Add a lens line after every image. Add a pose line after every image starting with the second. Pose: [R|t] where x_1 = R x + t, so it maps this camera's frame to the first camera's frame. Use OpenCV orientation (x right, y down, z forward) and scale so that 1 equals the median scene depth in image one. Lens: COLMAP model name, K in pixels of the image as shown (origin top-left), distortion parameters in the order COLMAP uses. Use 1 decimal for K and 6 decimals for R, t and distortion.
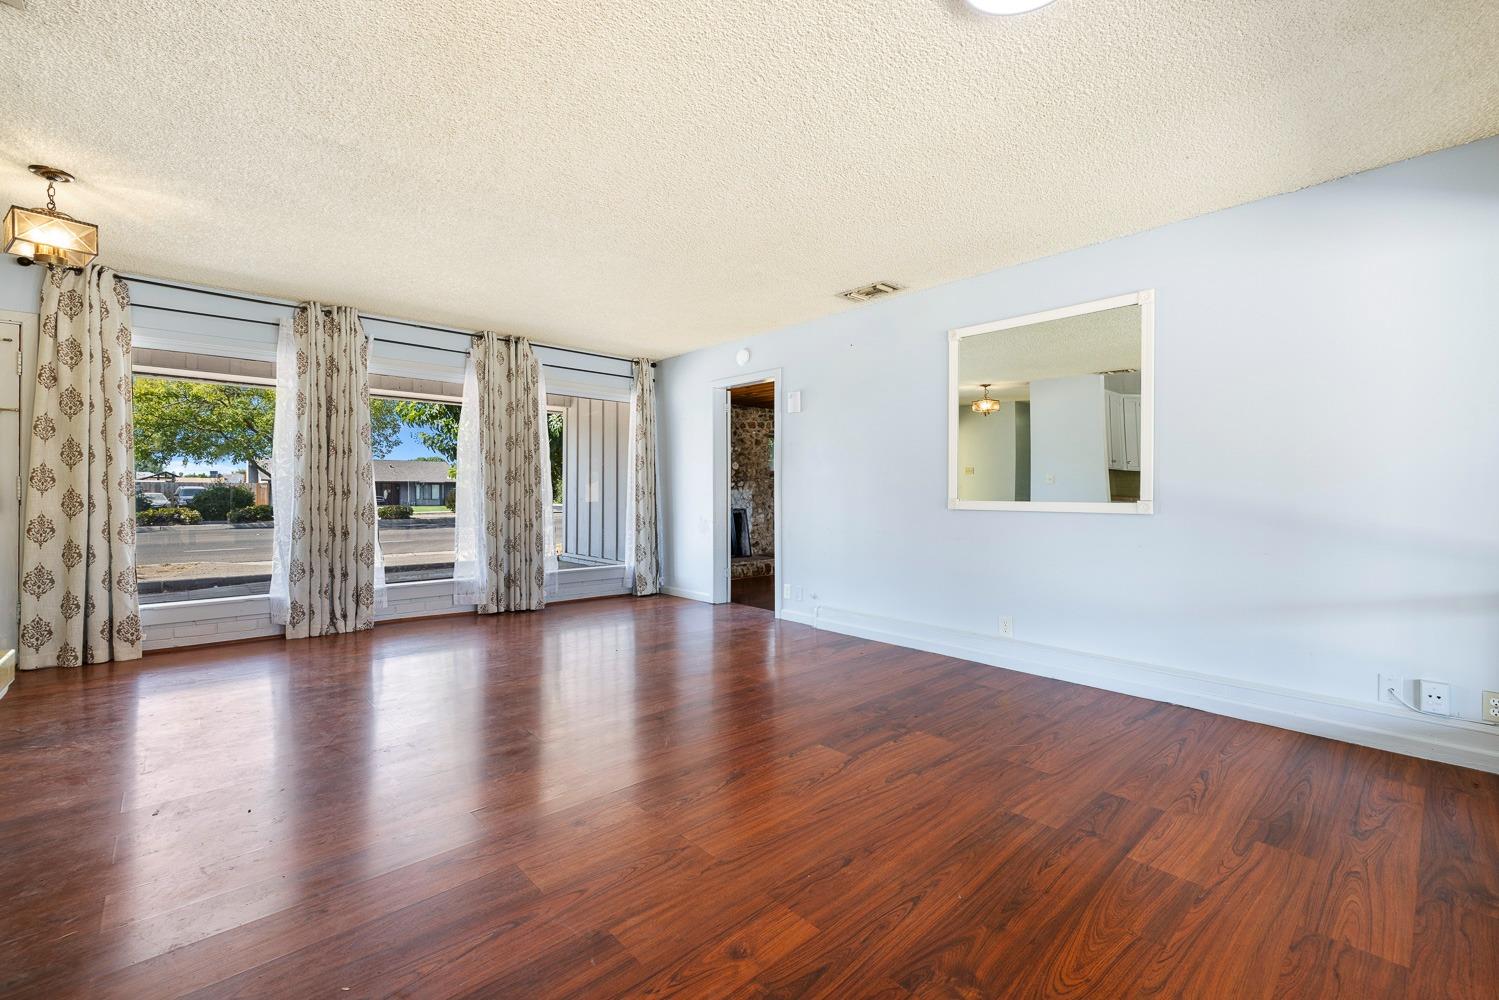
lens RADIAL K [[633.9, 0, 743.2], [0, 633.9, 493.6], [0, 0, 1]] dist [0.000842, 0.000103]
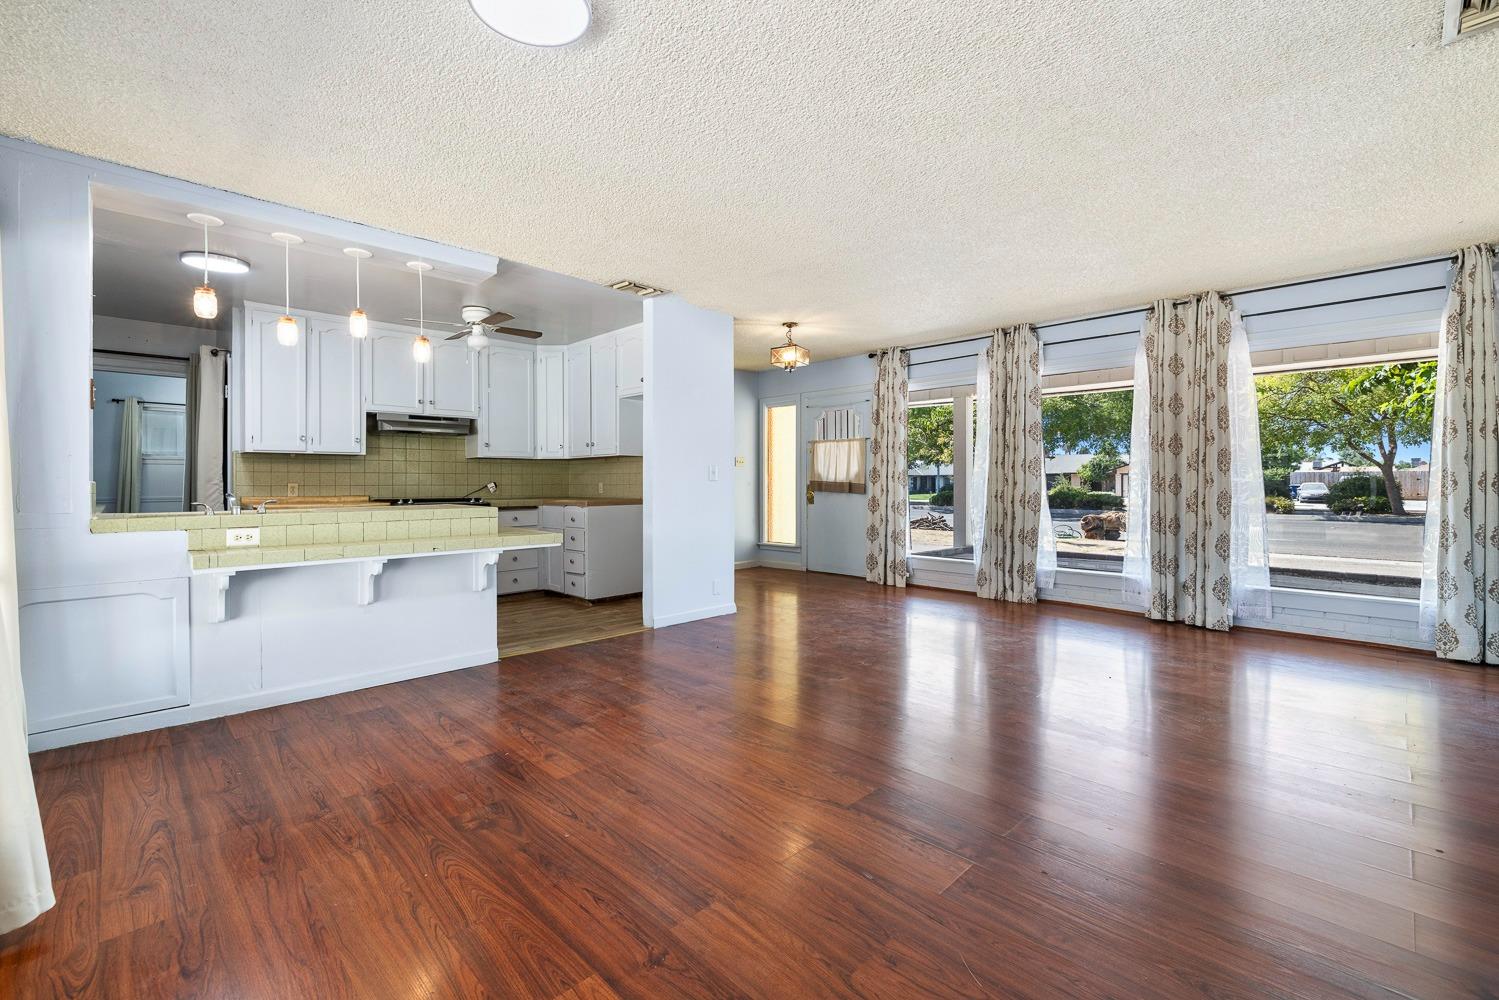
lens RADIAL K [[633.9, 0, 742.5], [0, 633.9, 481.4], [0, 0, 1]] dist [0.000842, 0.000103]
pose [[0.048387, -0.004110, -0.998820, 0.528052], [0.000688, 0.999991, -0.004081, -0.000241], [0.998828, -0.000489, 0.048389, 0.442409]]
